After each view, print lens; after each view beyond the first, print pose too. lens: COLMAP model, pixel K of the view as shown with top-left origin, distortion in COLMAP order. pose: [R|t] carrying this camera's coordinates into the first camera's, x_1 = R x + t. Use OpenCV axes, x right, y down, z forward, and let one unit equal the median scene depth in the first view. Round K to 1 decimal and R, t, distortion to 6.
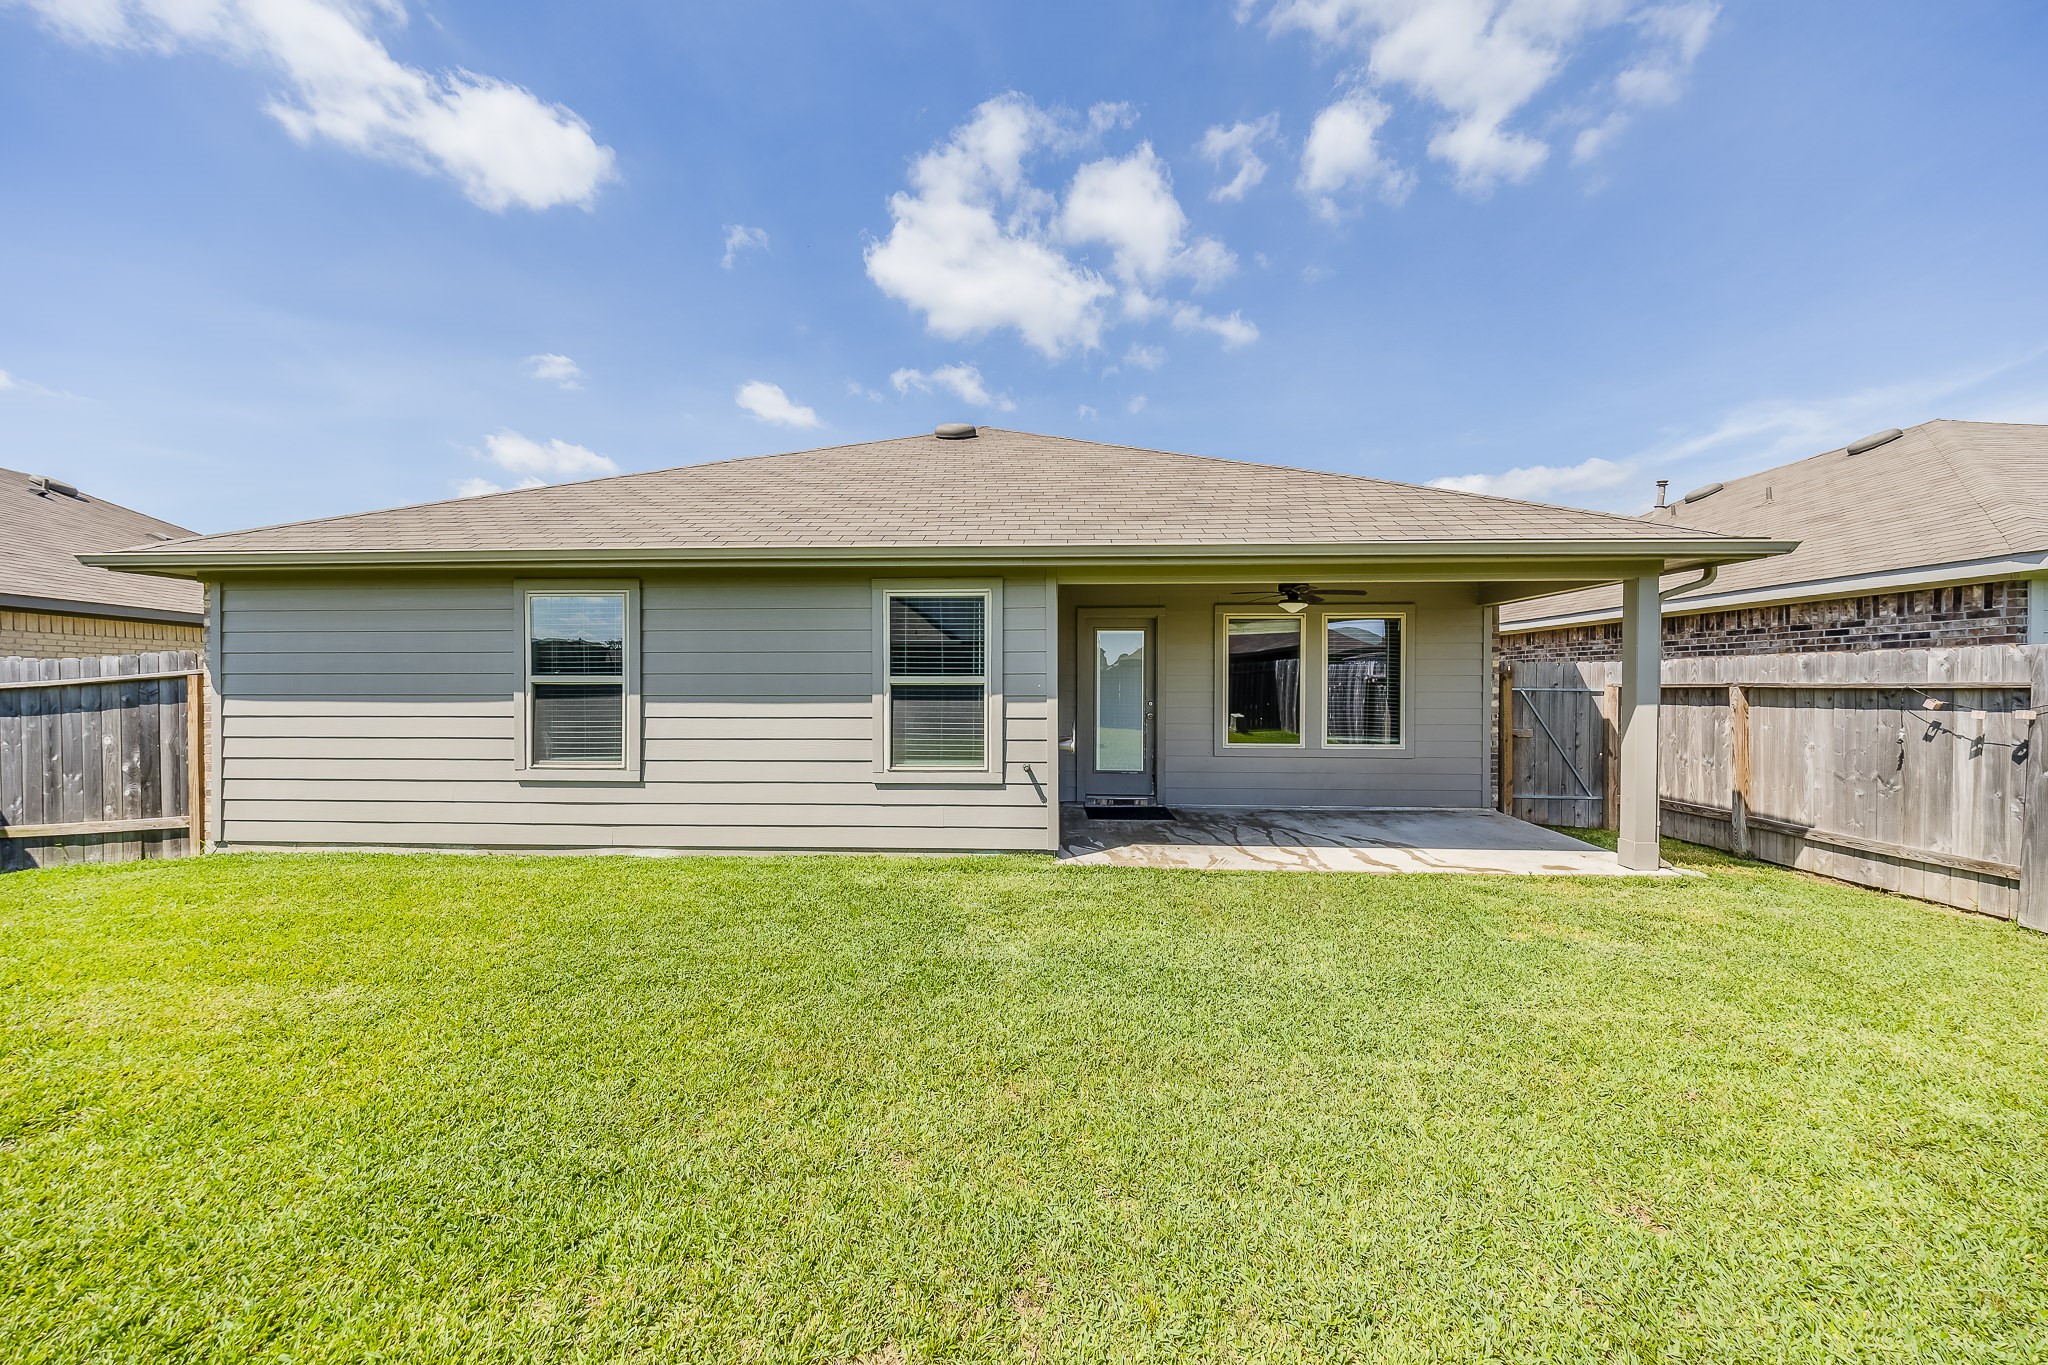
lens RADIAL K [[833.8, 0, 1036.6], [0, 833.8, 692.2], [0, 0, 1]] dist [0.006433, -0.000648]
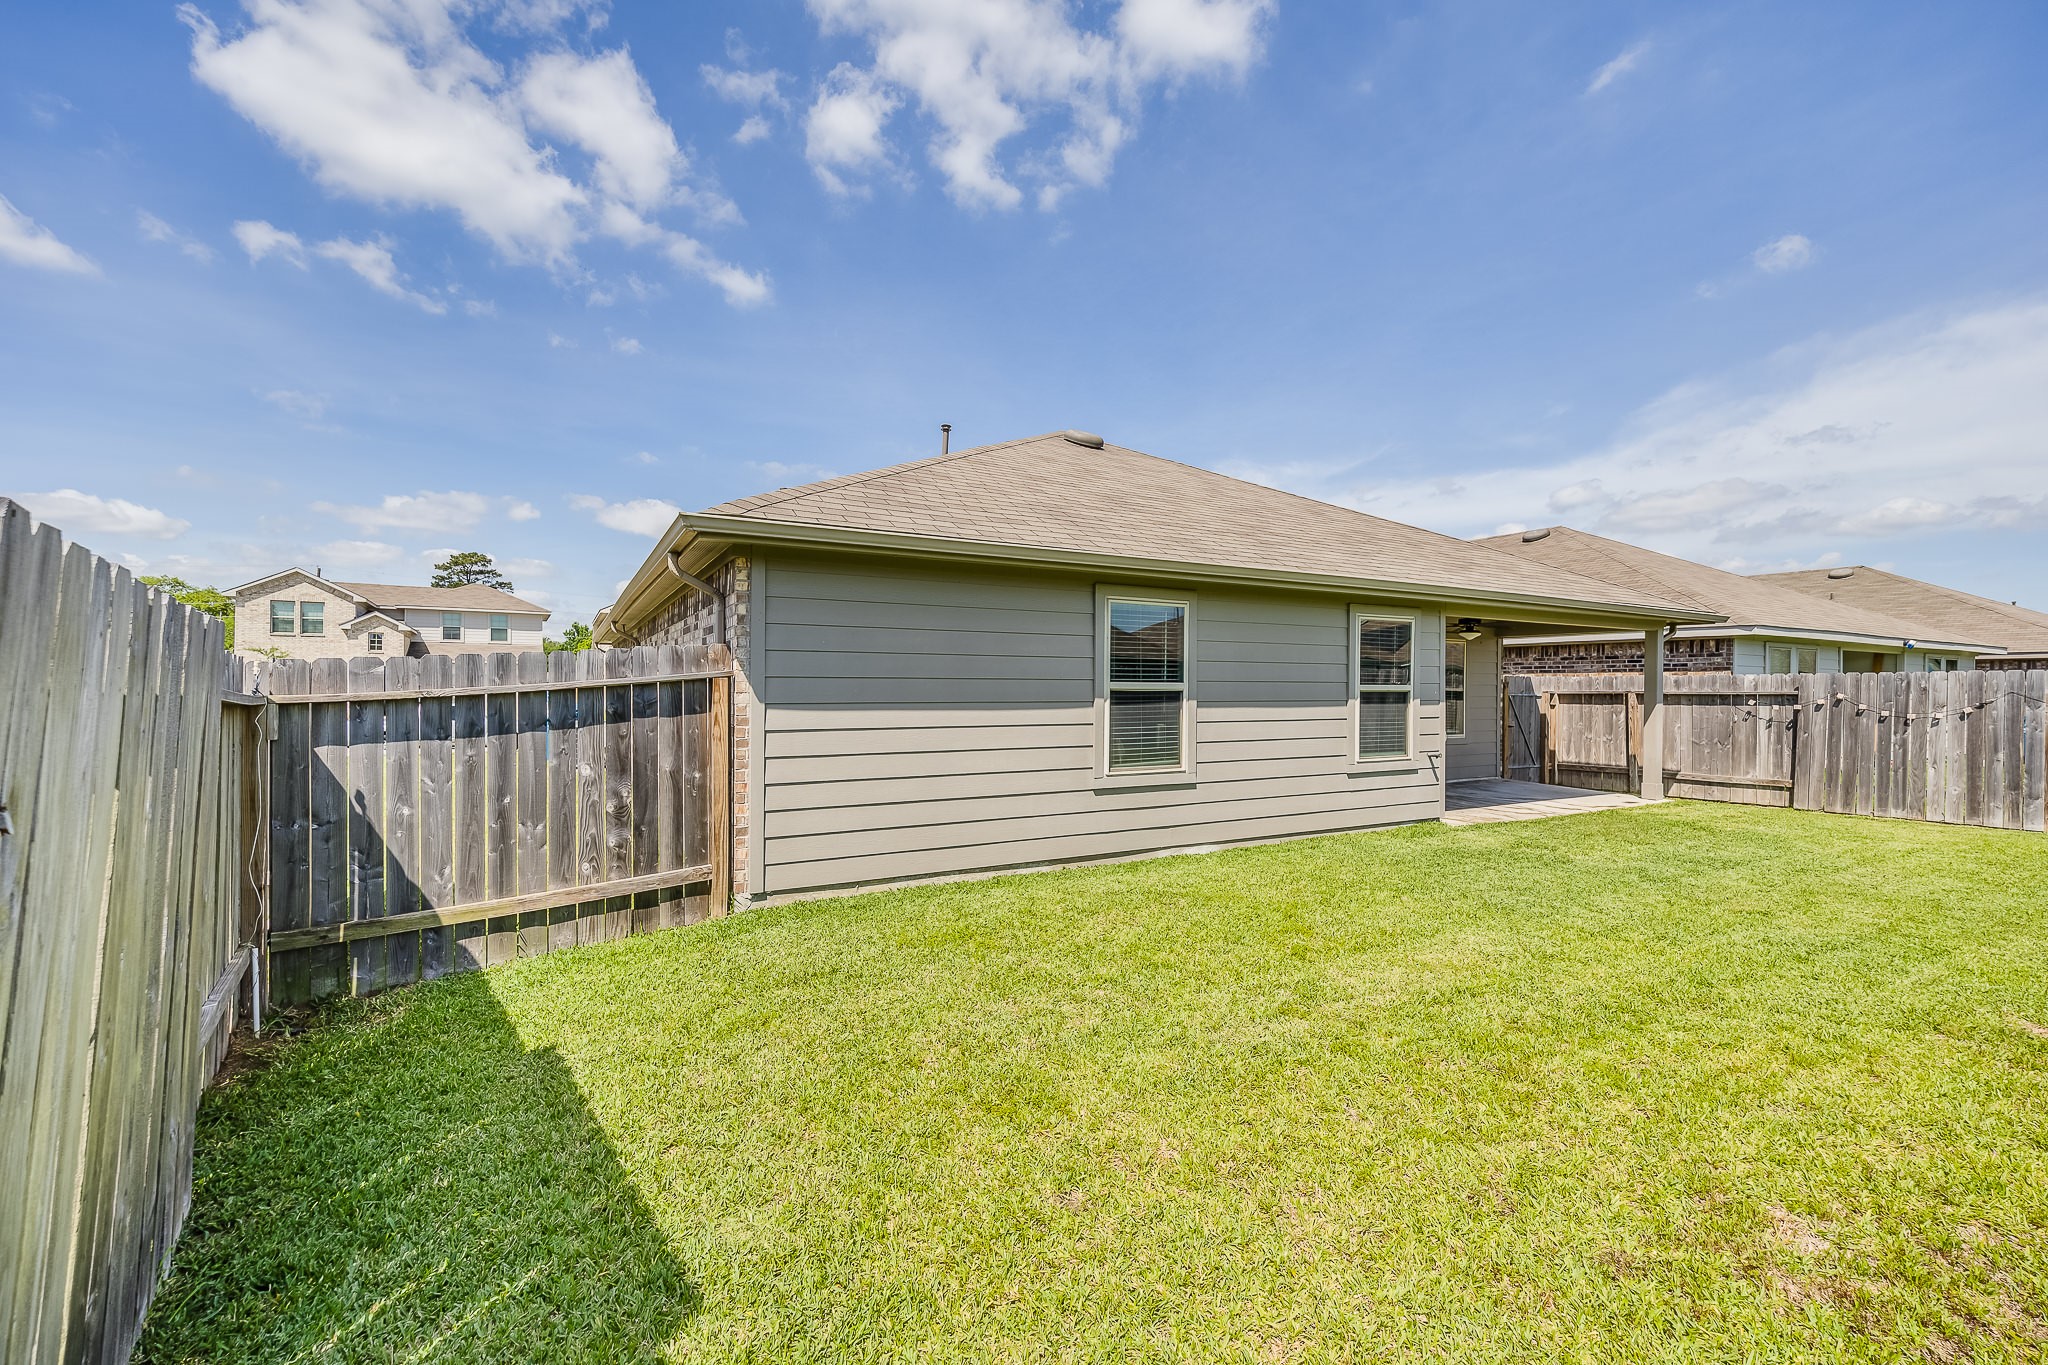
lens RADIAL K [[930.7, 0, 1061.5], [0, 930.7, 667.3], [0, 0, 1]] dist [0.004222, -0.001050]
pose [[0.814869, 0.015871, 0.579428, -1.241337], [0.001058, 0.999583, -0.028866, -0.005265], [-0.579644, 0.024135, 0.814512, 0.132611]]
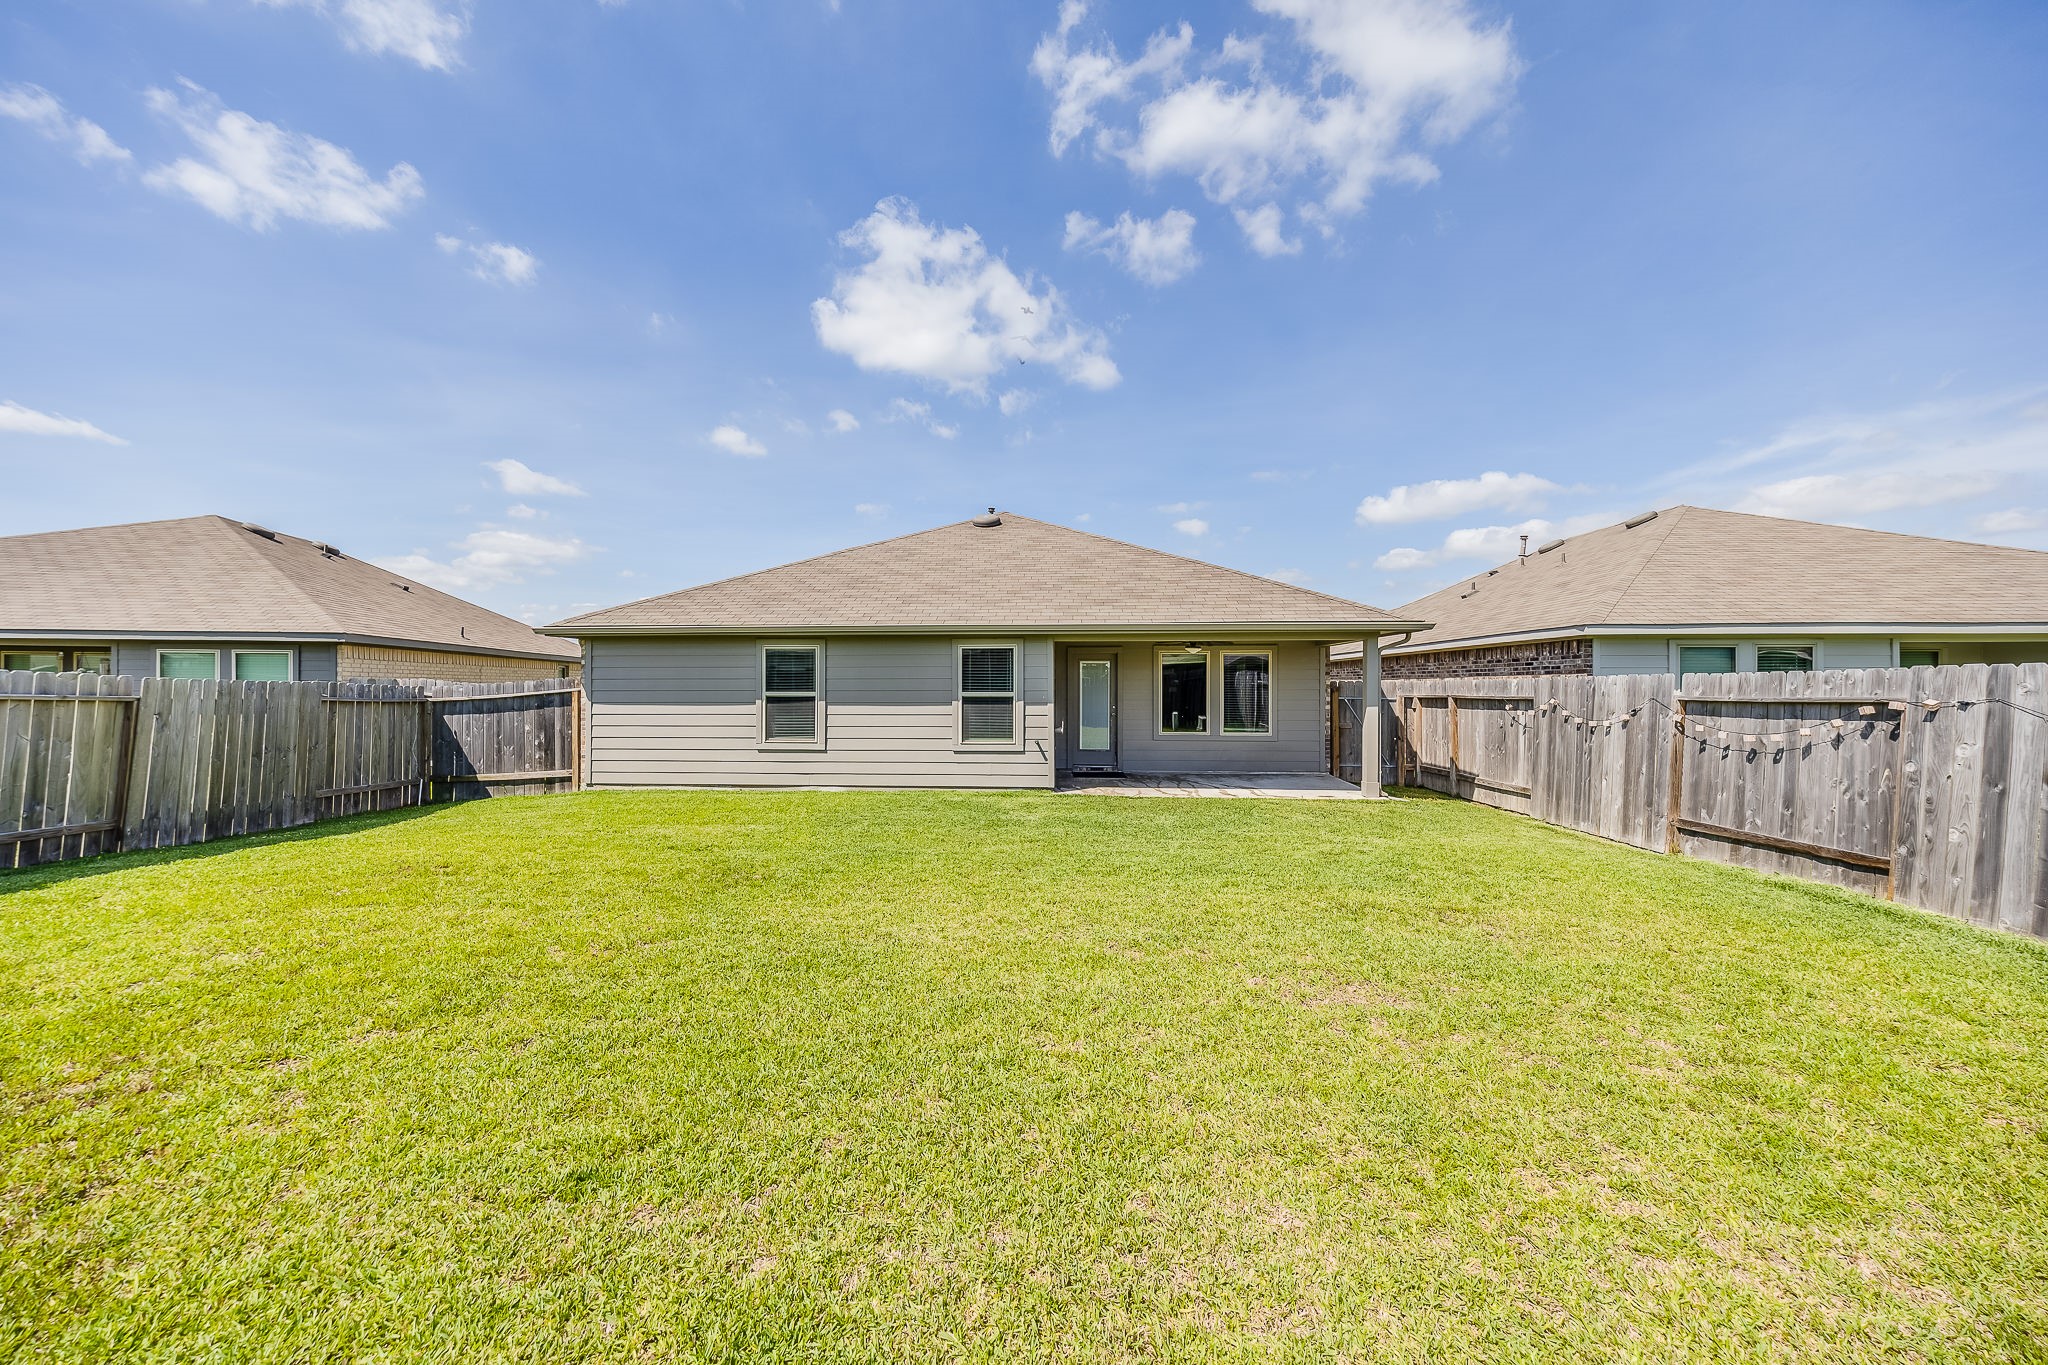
lens RADIAL K [[833.8, 0, 1015.9], [0, 833.8, 678.5], [0, 0, 1]] dist [0.006433, -0.000648]
pose [[0.999419, -0.001367, -0.034065, 0.004218], [0.000646, 0.999776, -0.021165, -0.009417], [0.034086, 0.021130, 0.999195, -0.765265]]
